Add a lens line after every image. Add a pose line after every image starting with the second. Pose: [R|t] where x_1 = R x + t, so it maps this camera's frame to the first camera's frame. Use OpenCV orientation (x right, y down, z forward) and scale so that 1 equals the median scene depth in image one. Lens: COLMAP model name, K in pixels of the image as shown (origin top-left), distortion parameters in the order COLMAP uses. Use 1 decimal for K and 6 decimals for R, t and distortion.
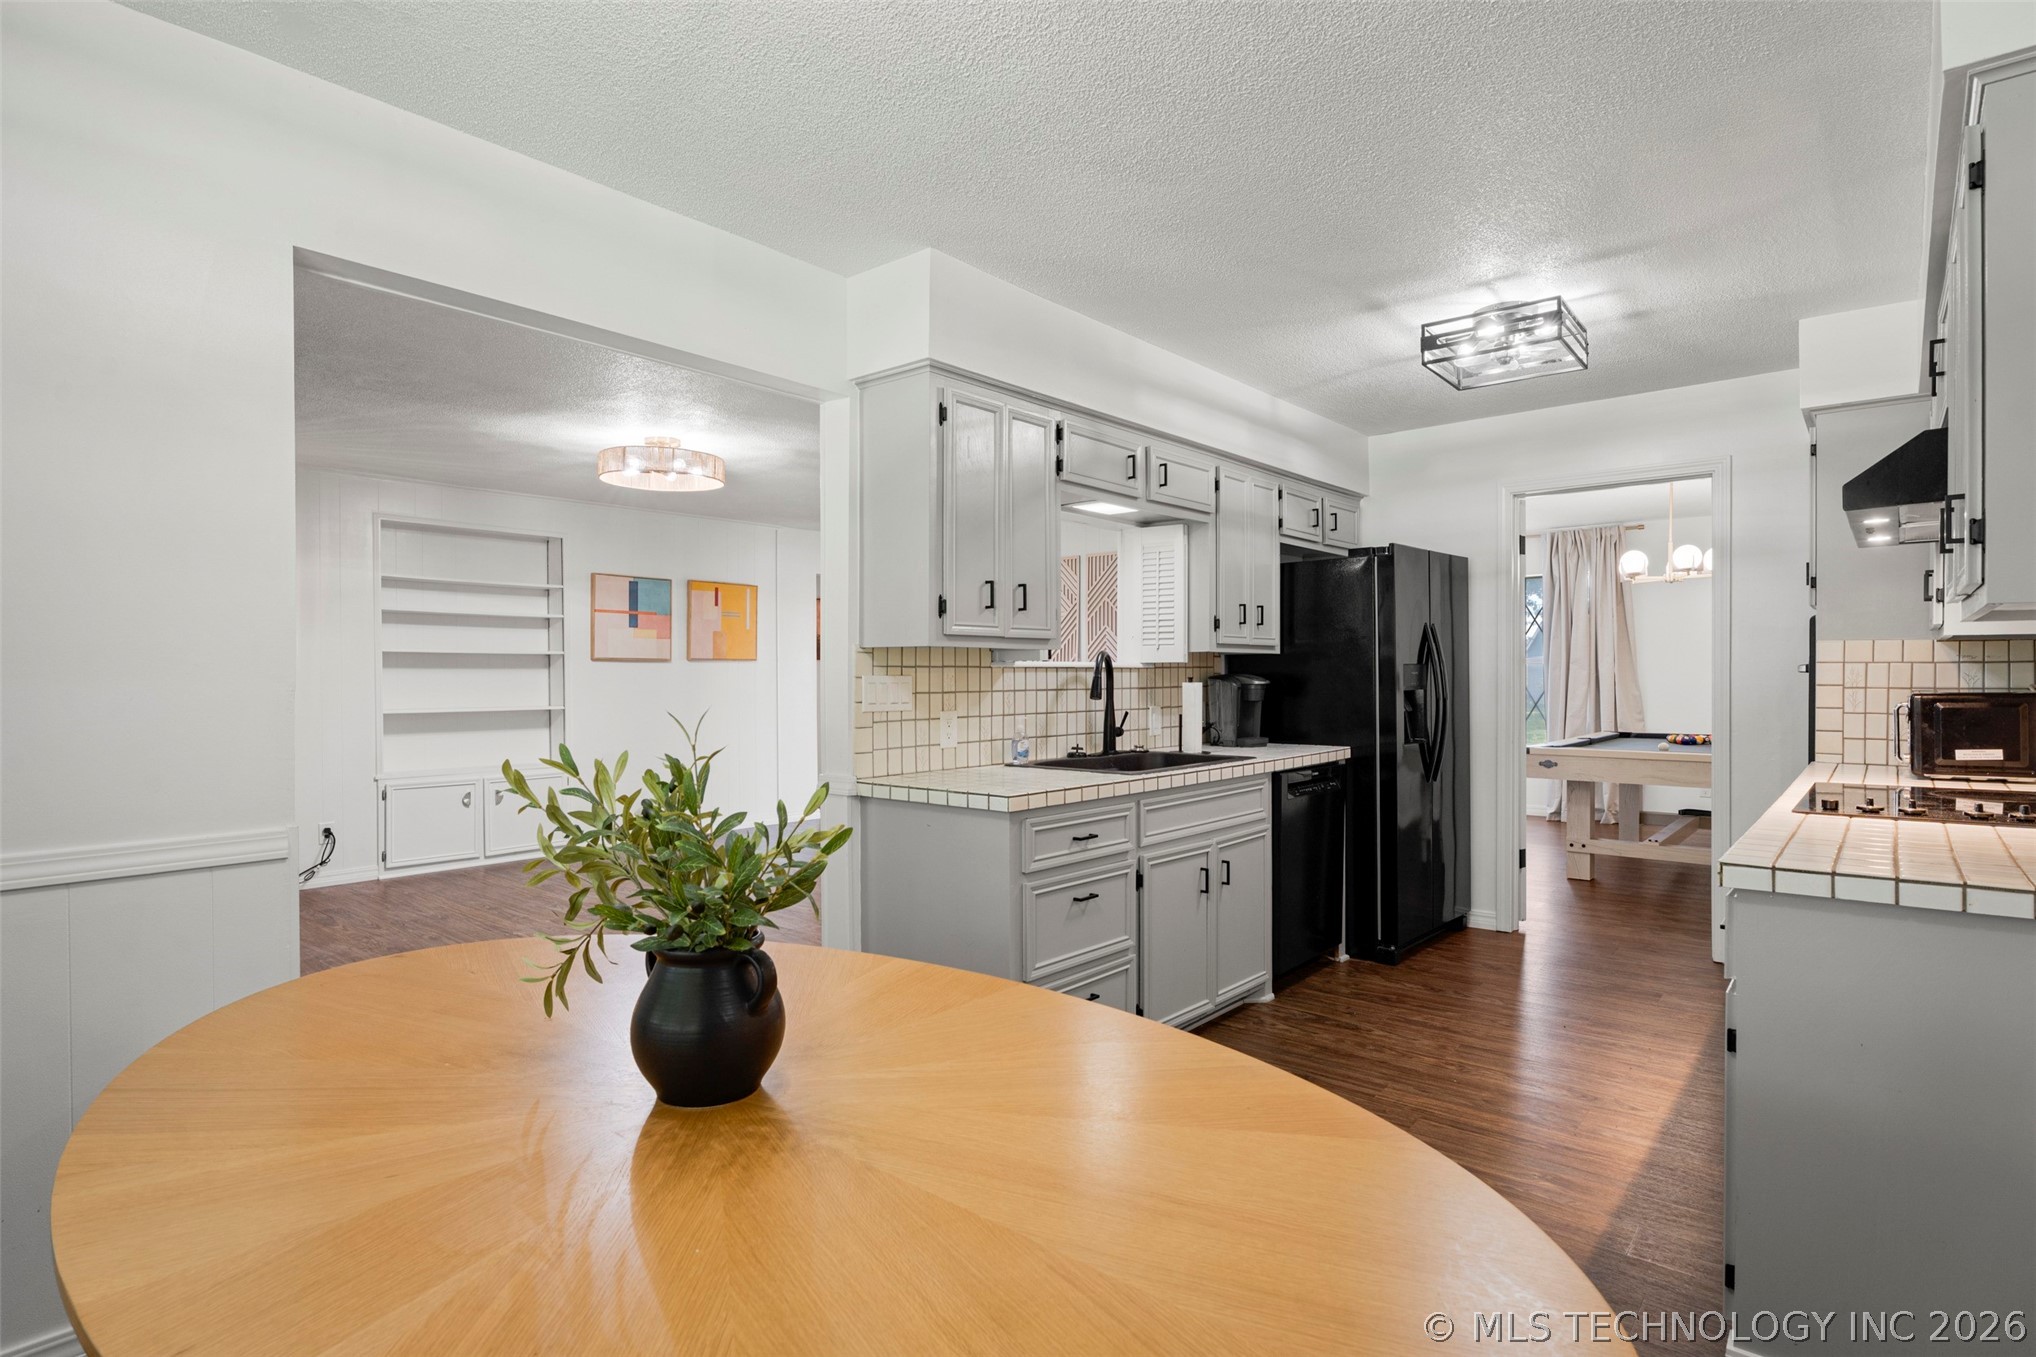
lens RADIAL K [[1010.1, 0, 1020.6], [0, 1010.1, 688.9], [0, 0, 1]] dist [-0.012370, 0.001722]
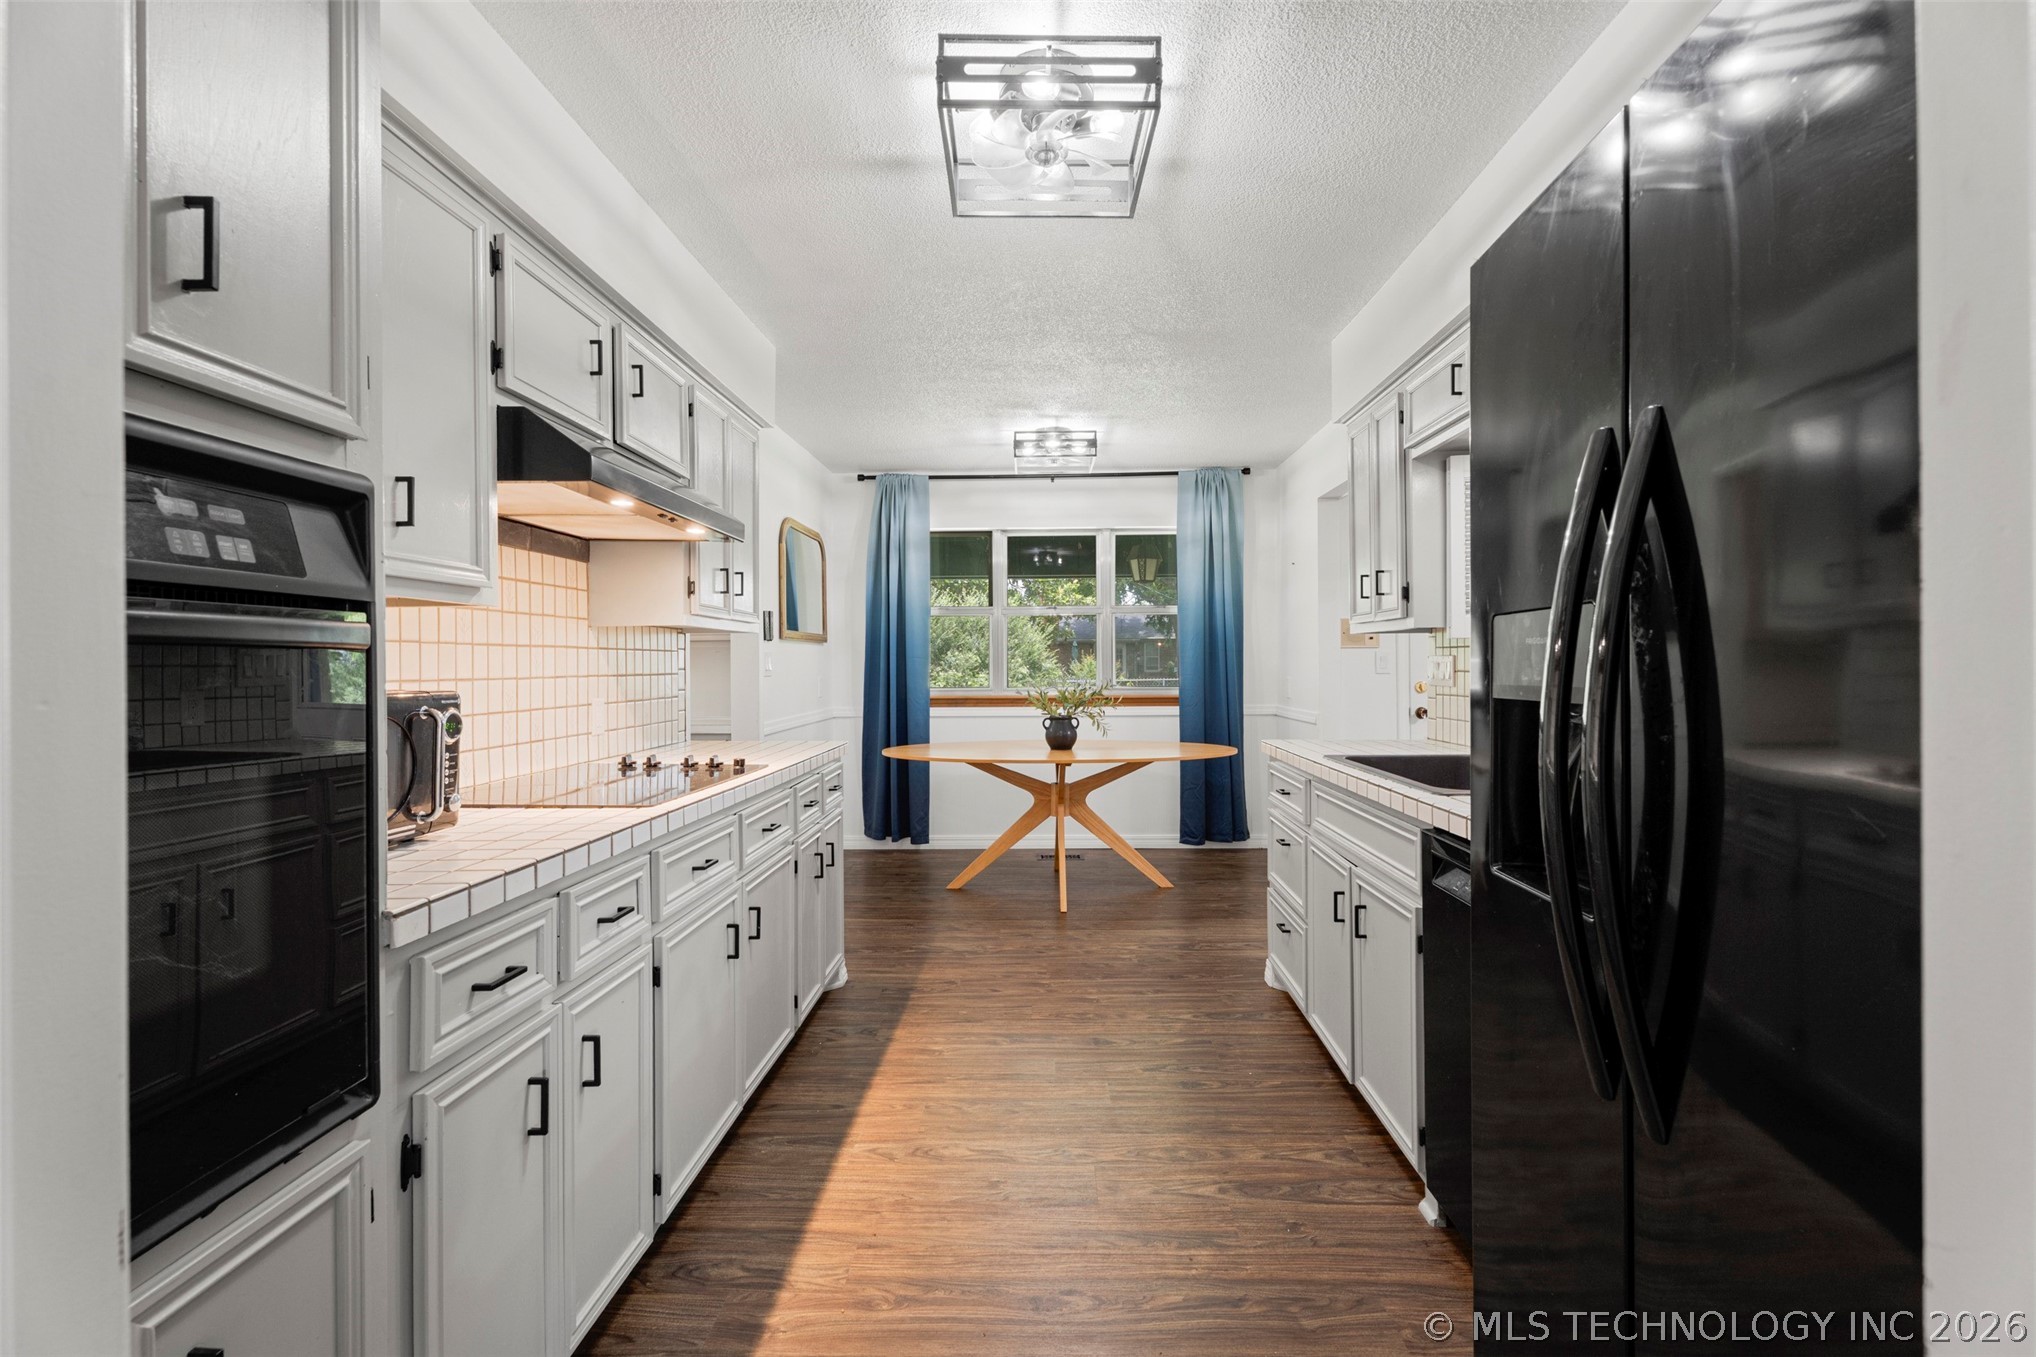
lens RADIAL K [[895.2, 0, 1045.4], [0, 895.2, 664.4], [0, 0, 1]] dist [0.014394, 0.000093]
pose [[-0.756599, 0.005983, -0.653852, 0.671826], [0.003585, 0.999981, 0.005001, -0.006632], [0.653870, 0.001439, -0.756606, 1.126130]]
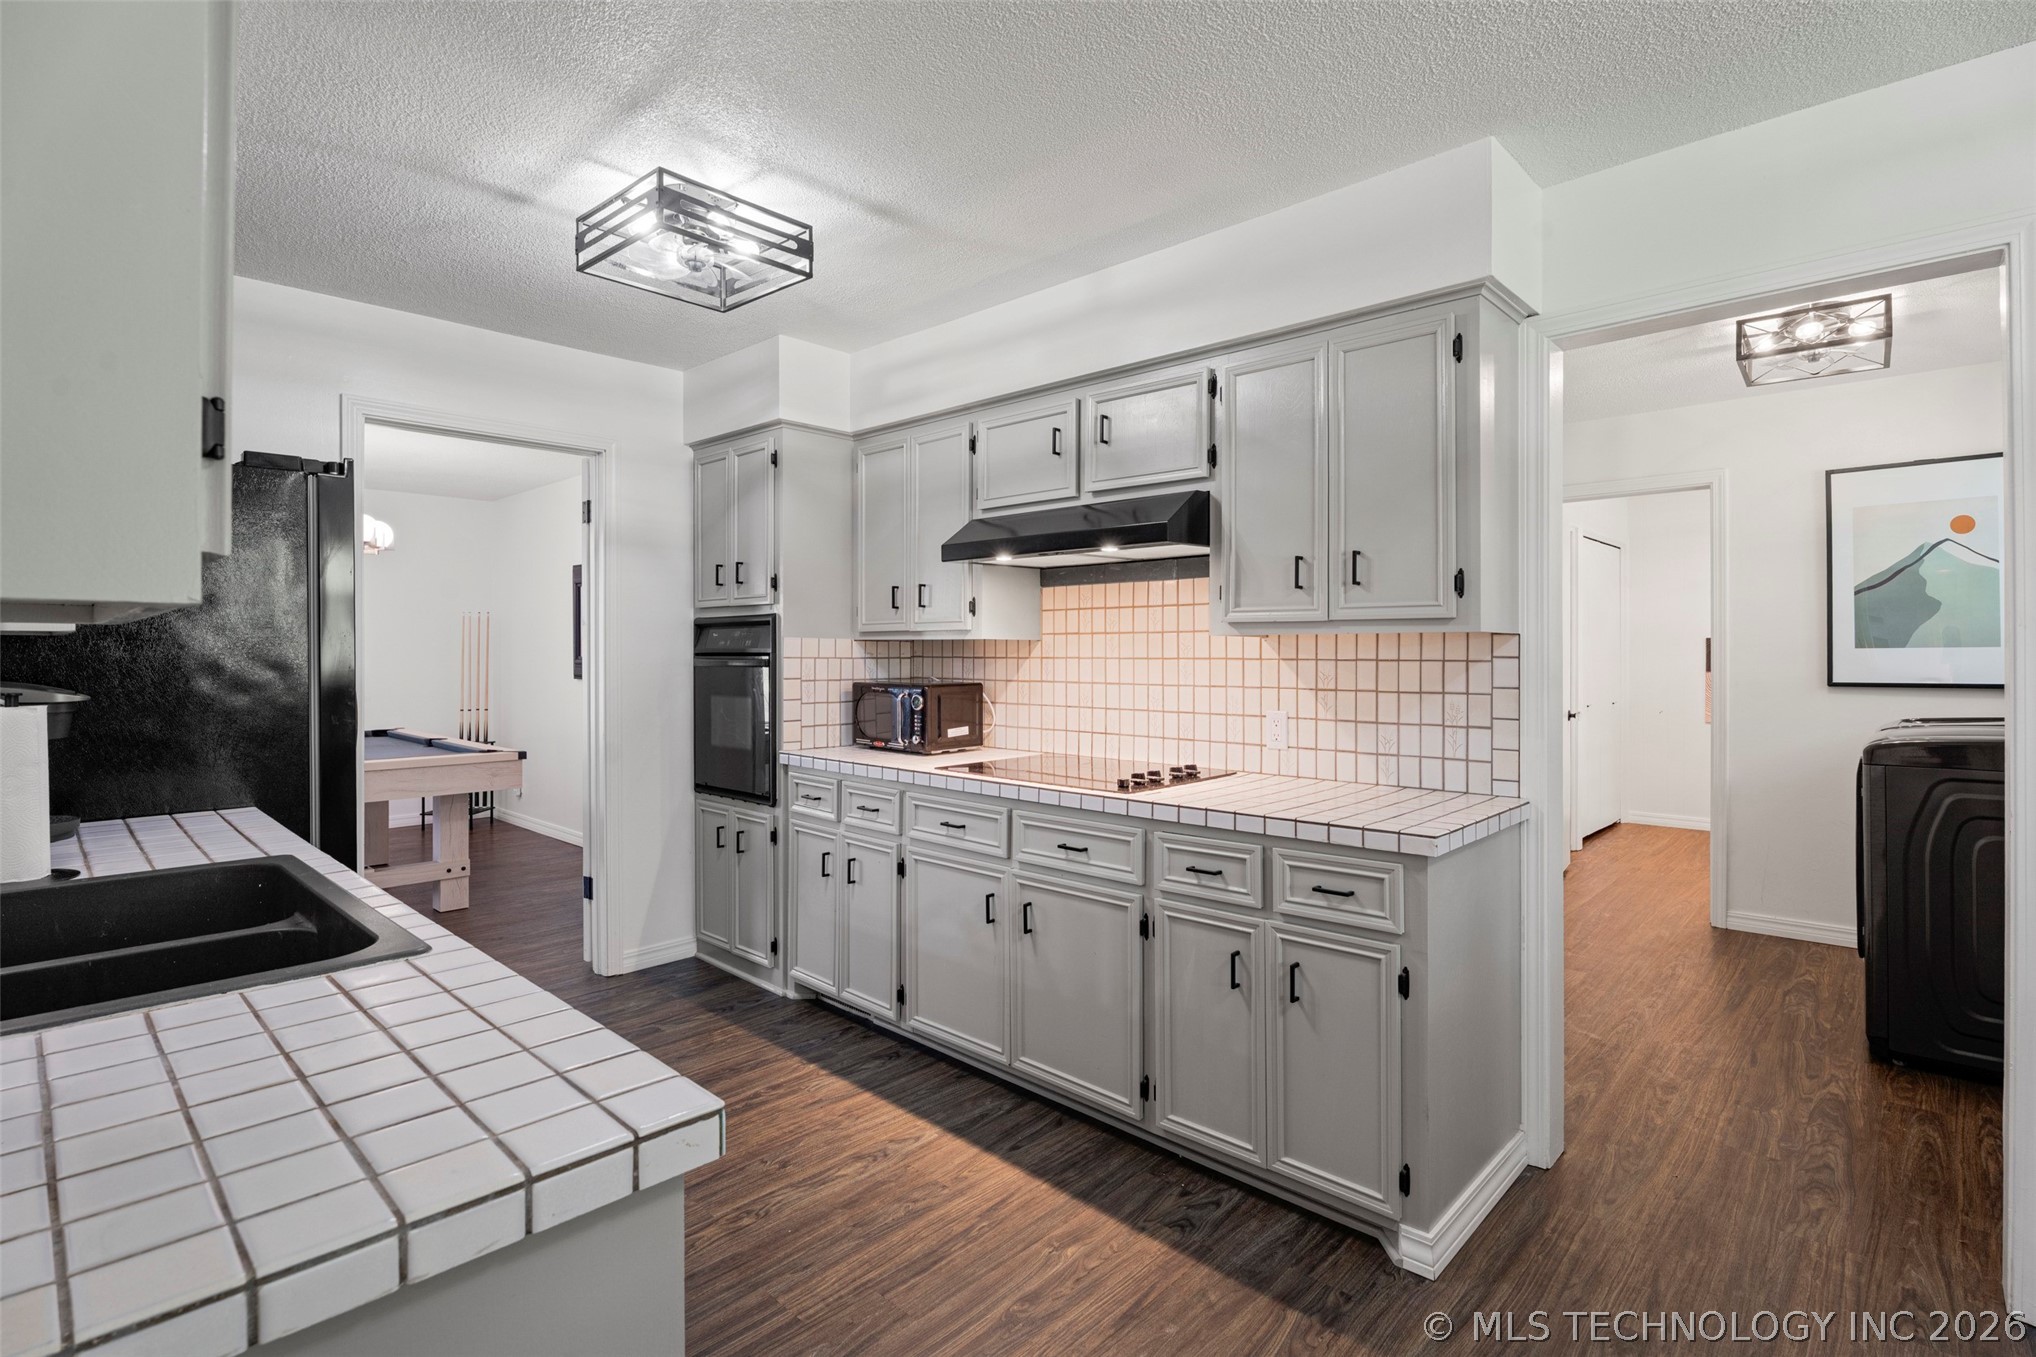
lens RADIAL K [[985.1, 0, 1027.9], [0, 985.1, 653.2], [0, 0, 1]] dist [-0.001646, -0.002164]
pose [[0.042398, 0.000711, 0.999101, -0.201525], [0.014172, 0.999899, -0.001313, -0.021474], [-0.999000, 0.014215, 0.042383, 0.565729]]
